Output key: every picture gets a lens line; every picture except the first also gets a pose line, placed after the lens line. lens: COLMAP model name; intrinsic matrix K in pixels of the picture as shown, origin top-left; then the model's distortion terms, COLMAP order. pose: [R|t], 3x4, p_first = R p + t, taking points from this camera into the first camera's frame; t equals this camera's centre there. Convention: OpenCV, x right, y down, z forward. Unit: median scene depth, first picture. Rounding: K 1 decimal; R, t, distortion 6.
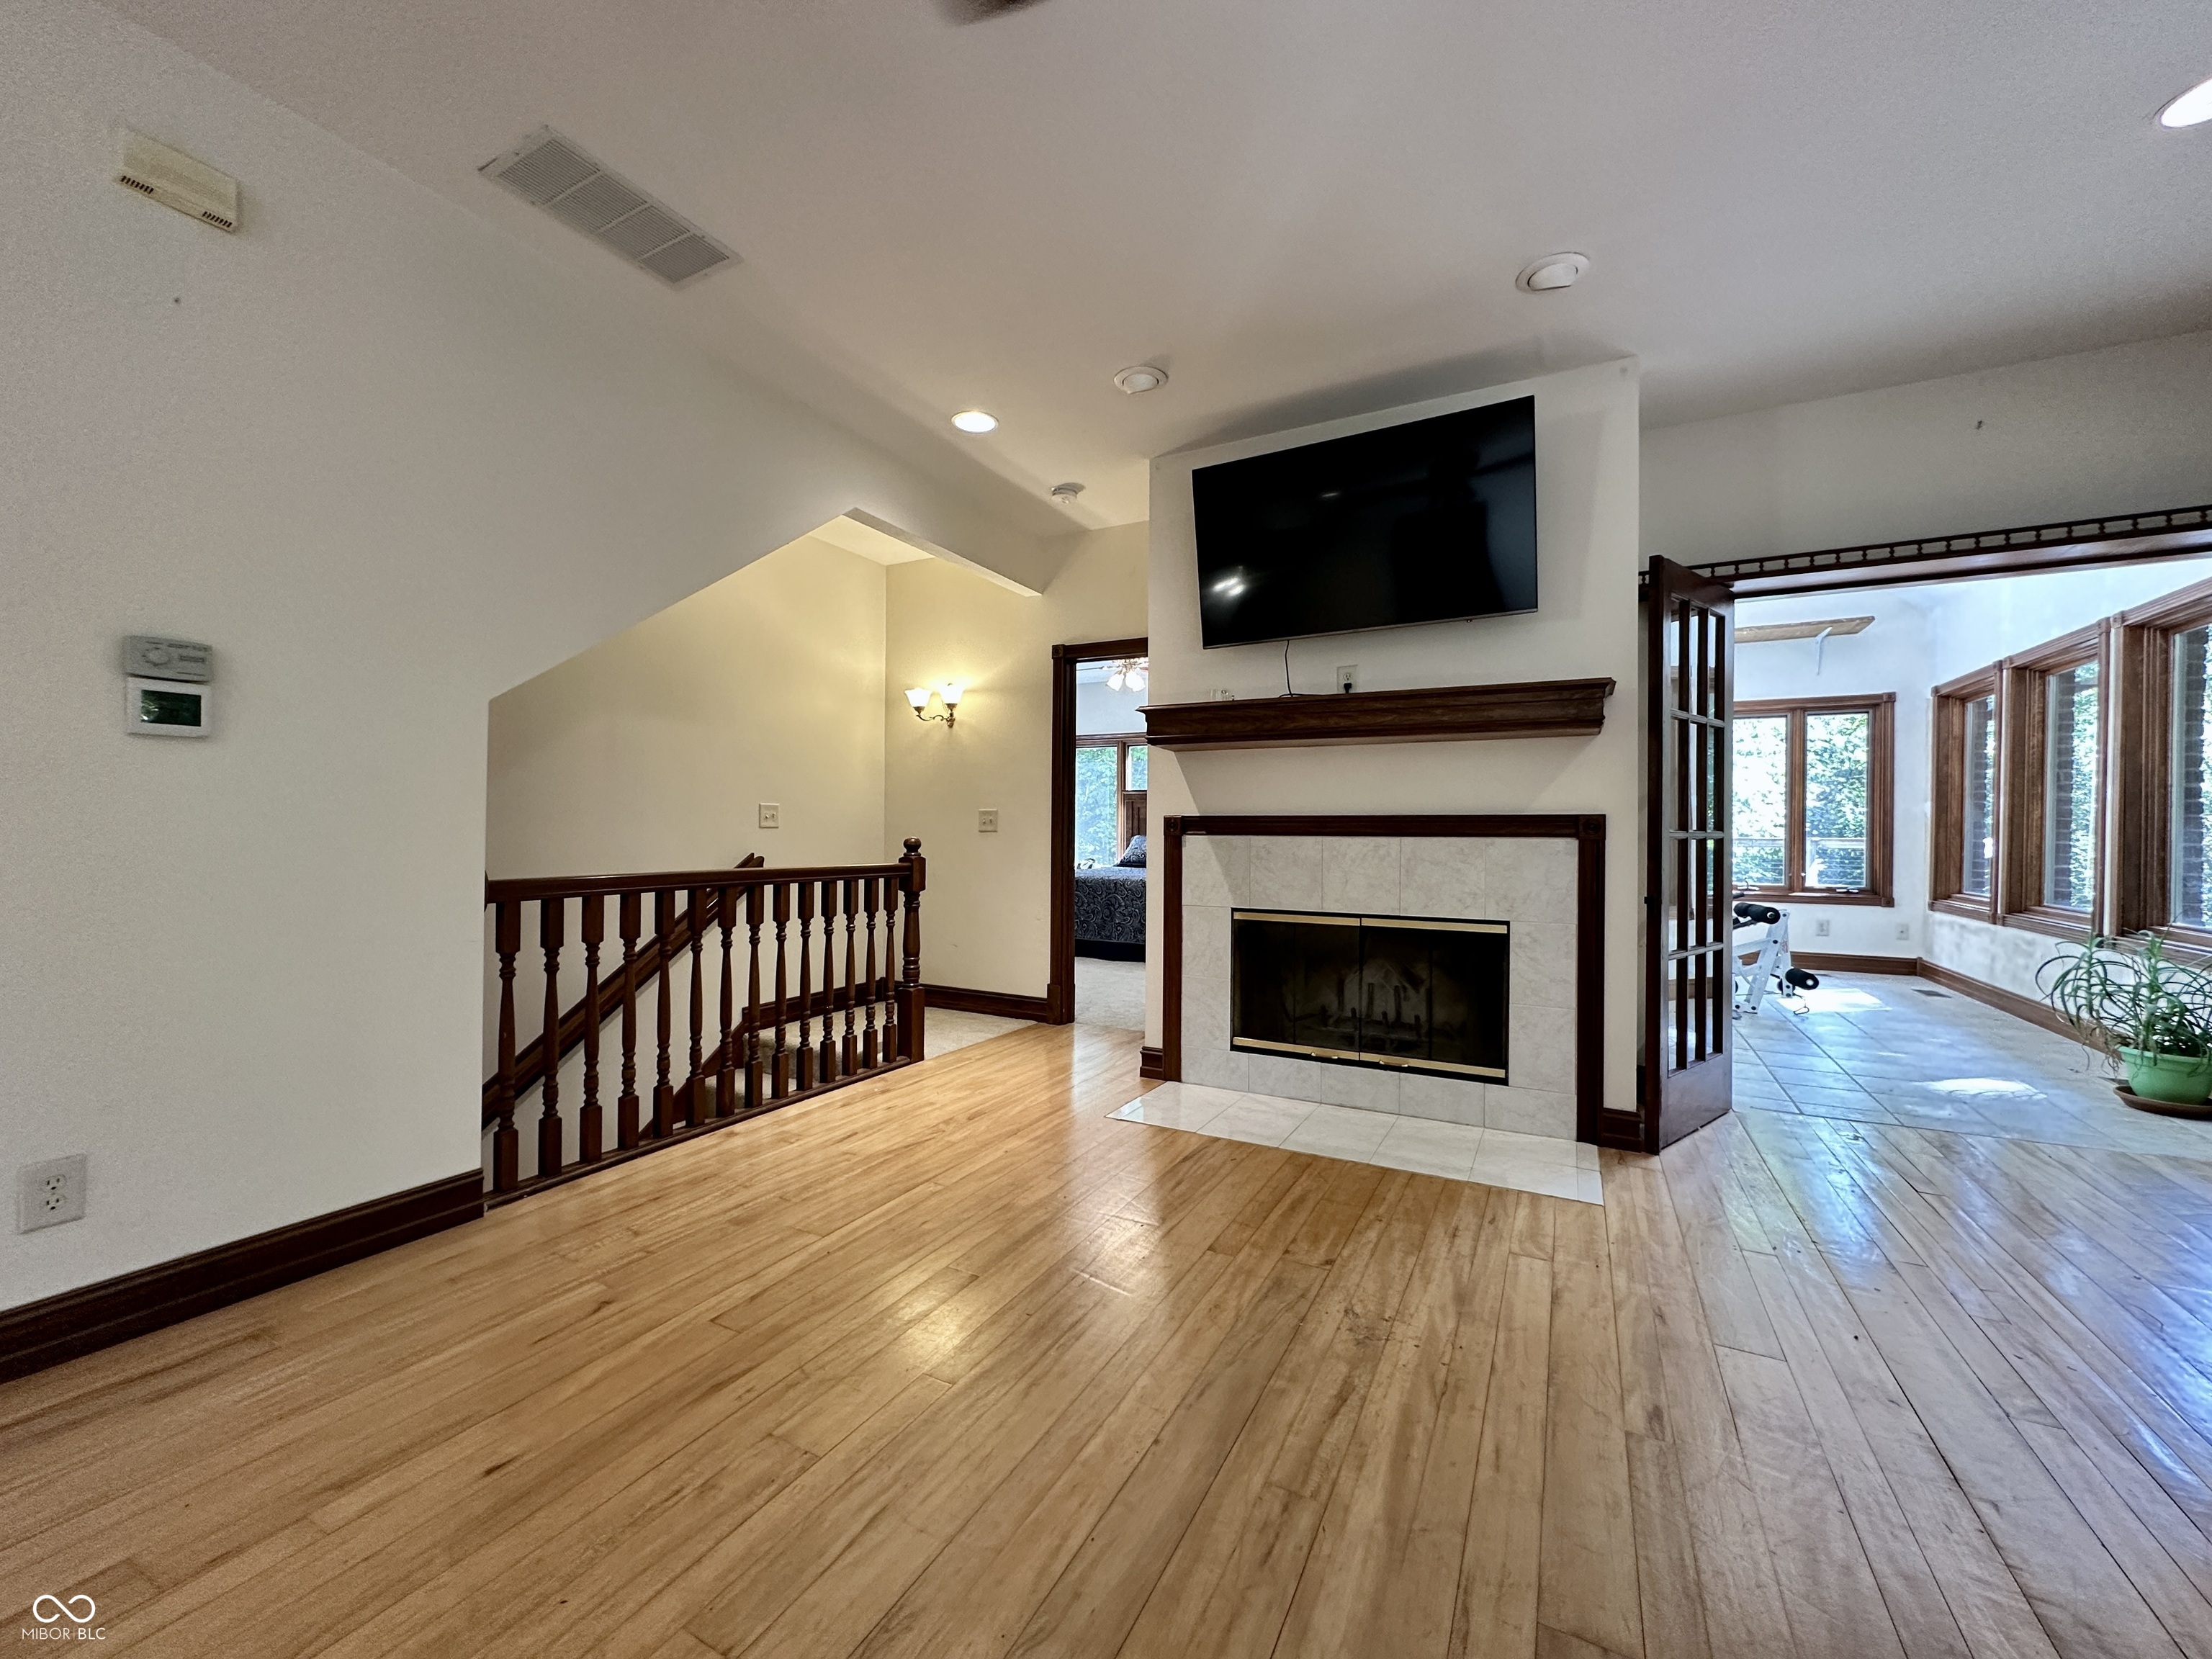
lens RADIAL K [[881.0, 0, 1106.0], [0, 881.0, 829.5], [0, 0, 1]] dist [-0.001399, 0.000036]
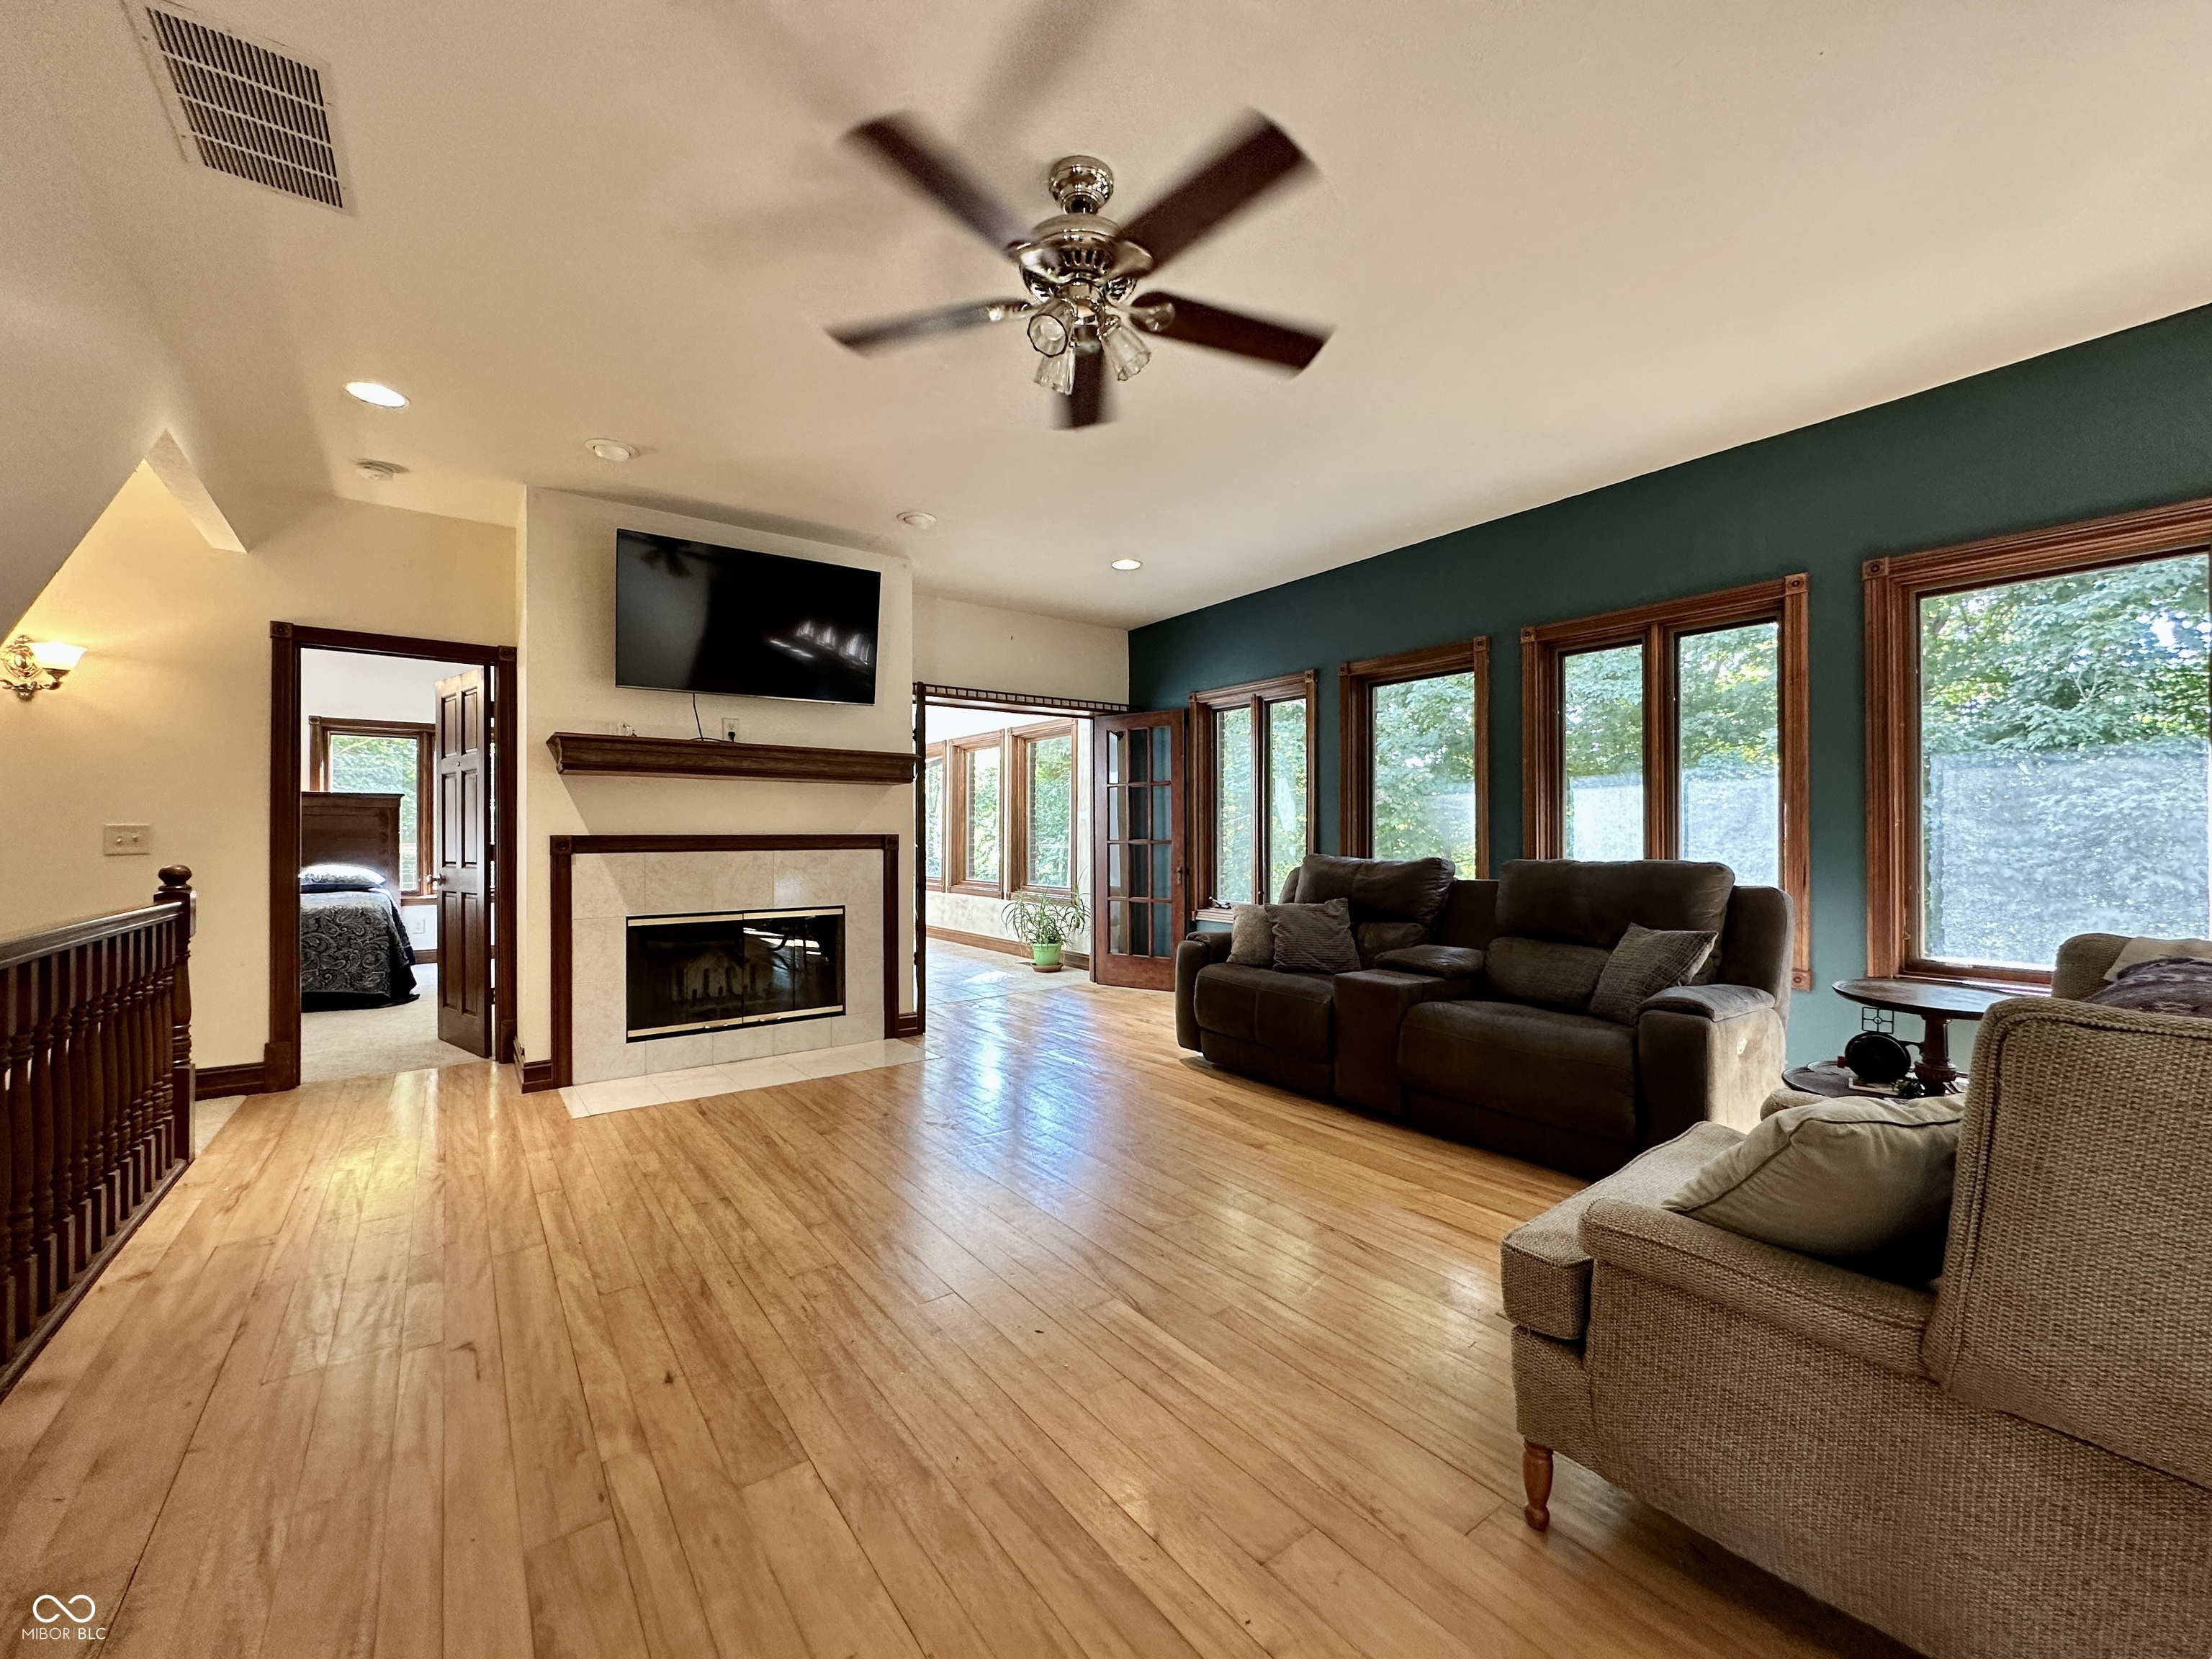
lens RADIAL K [[881.0, 0, 1106.0], [0, 881.0, 829.5], [0, 0, 1]] dist [-0.001399, 0.000036]
pose [[0.427518, -0.001299, 0.904006, -0.663383], [0.005172, 0.999986, -0.001009, -0.019948], [-0.903992, 0.005107, 0.427519, -0.041141]]
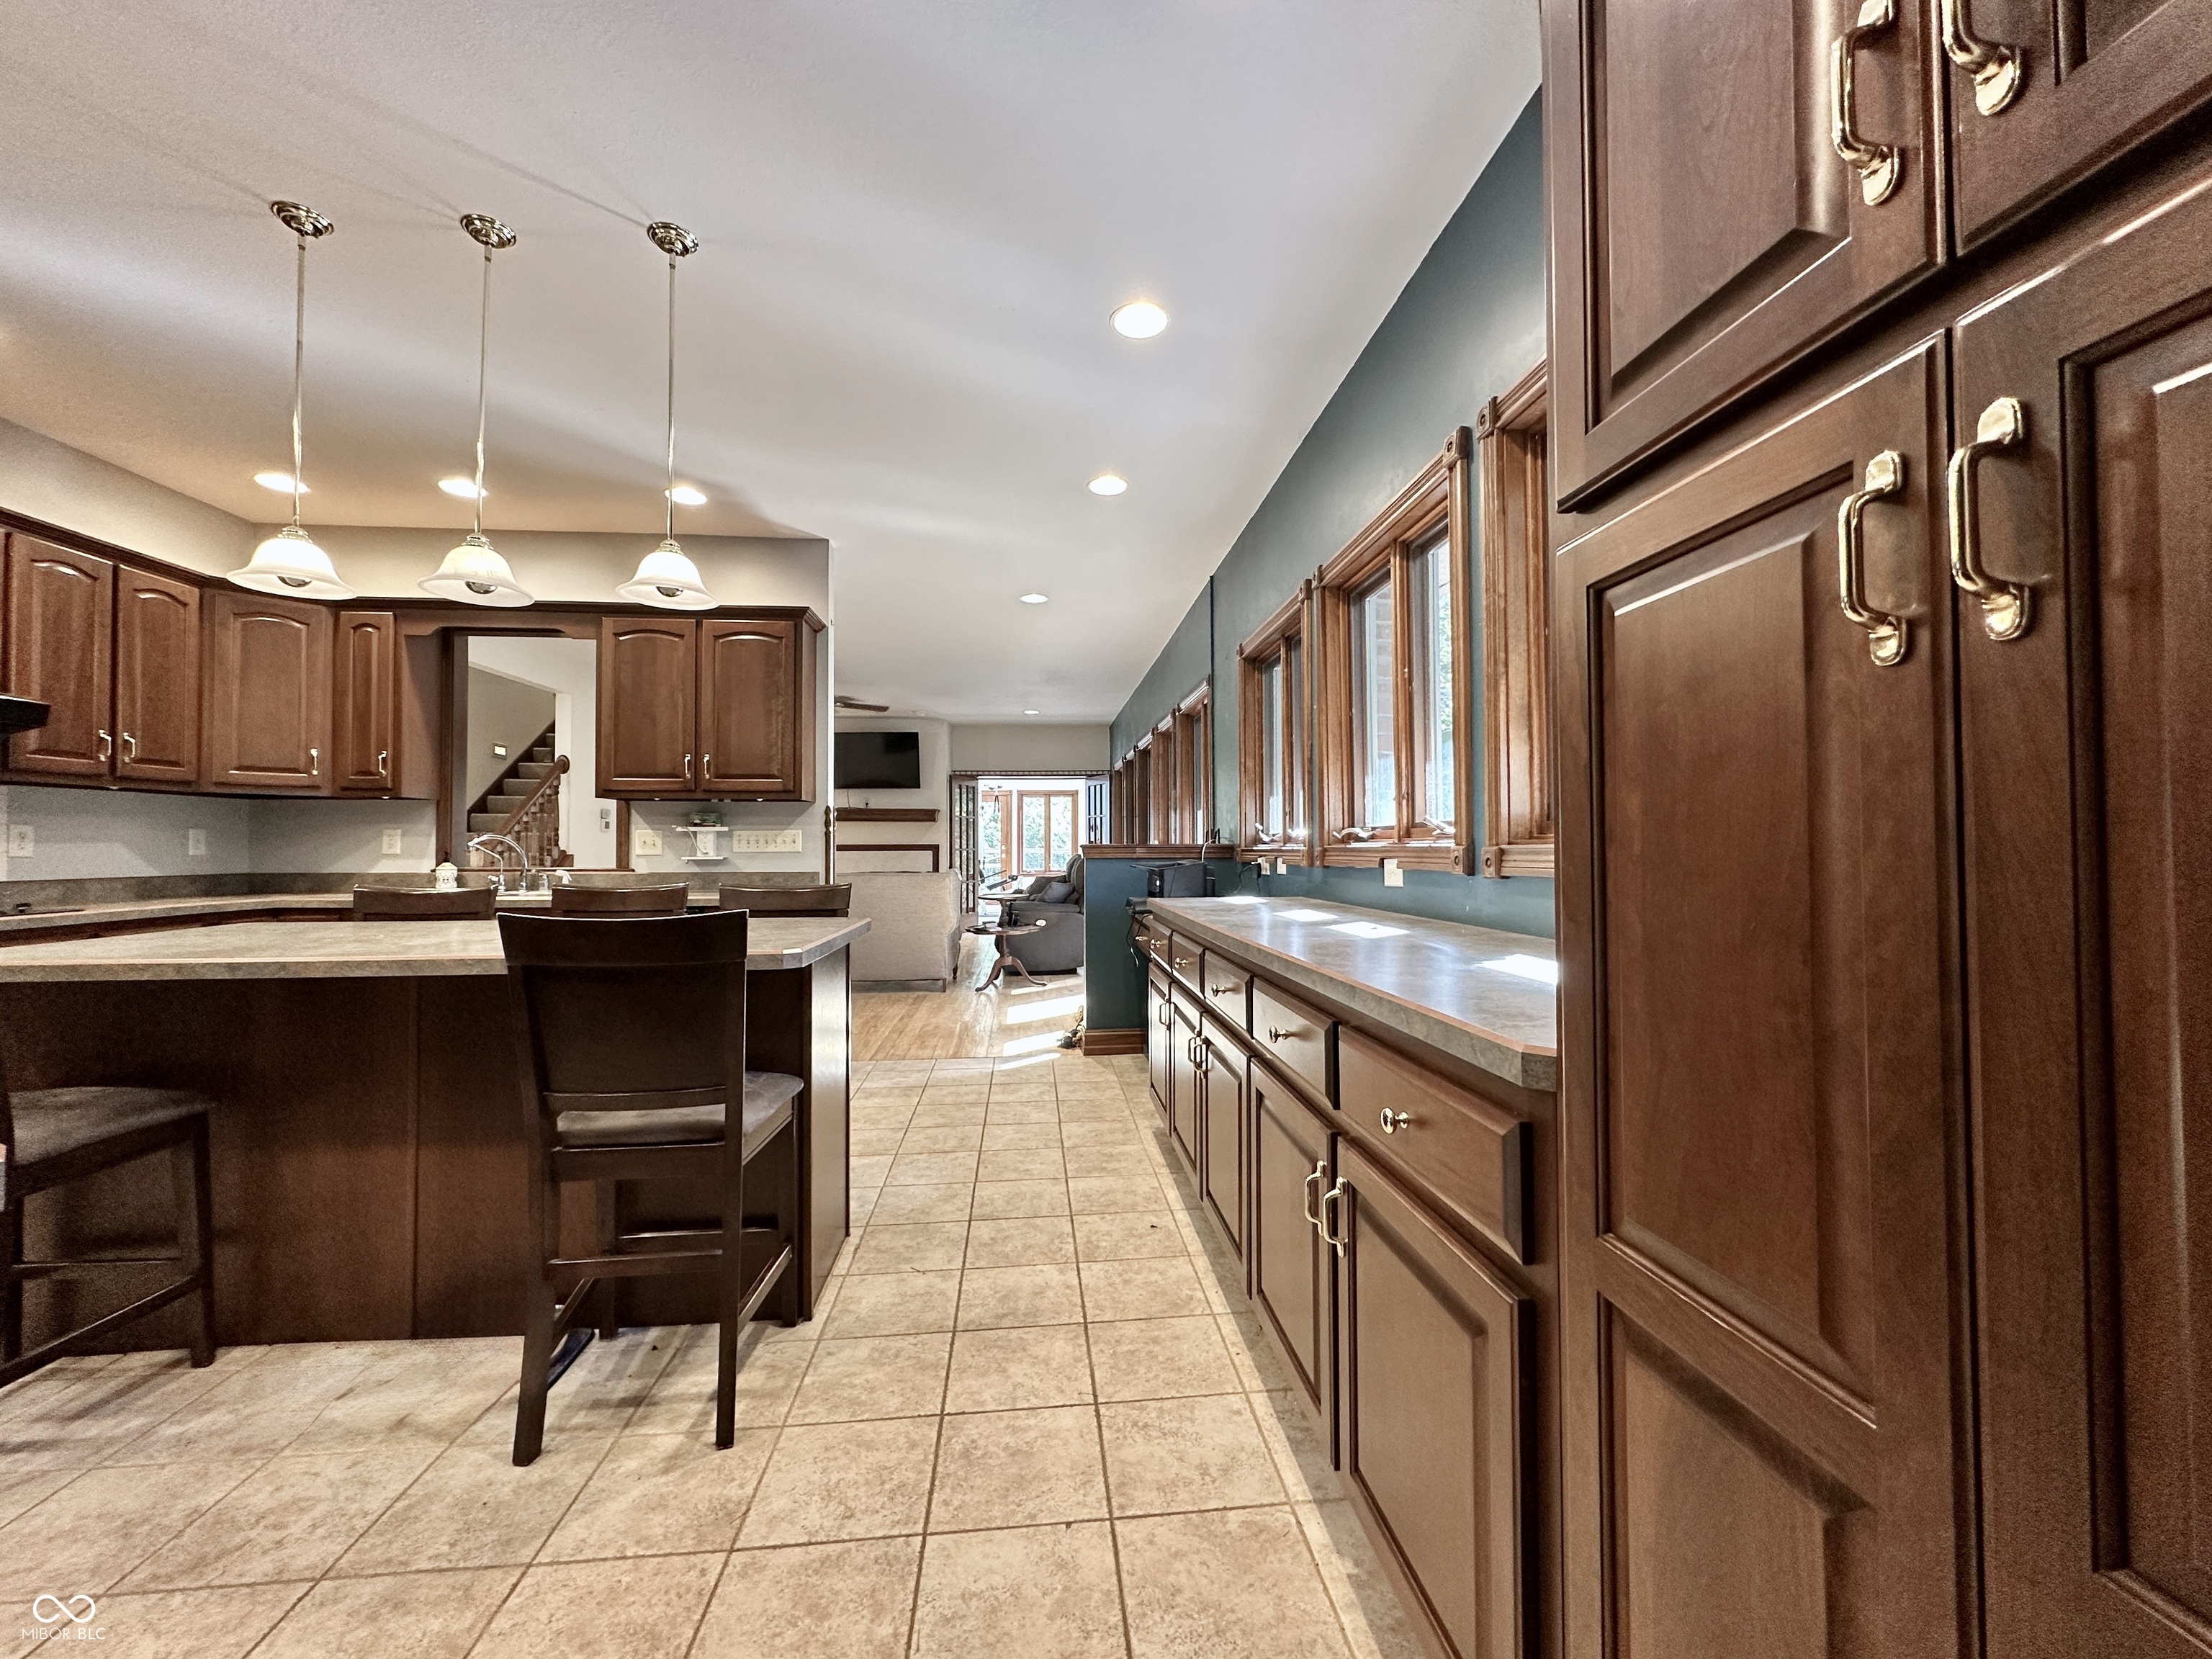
lens RADIAL K [[881.0, 0, 1106.0], [0, 881.0, 829.5], [0, 0, 1]] dist [-0.001399, 0.000036]
pose [[0.838499, -0.001433, 0.544901, -0.742171], [0.010781, 0.999844, -0.013961, -0.017606], [-0.544796, 0.017581, 0.838384, -2.155301]]
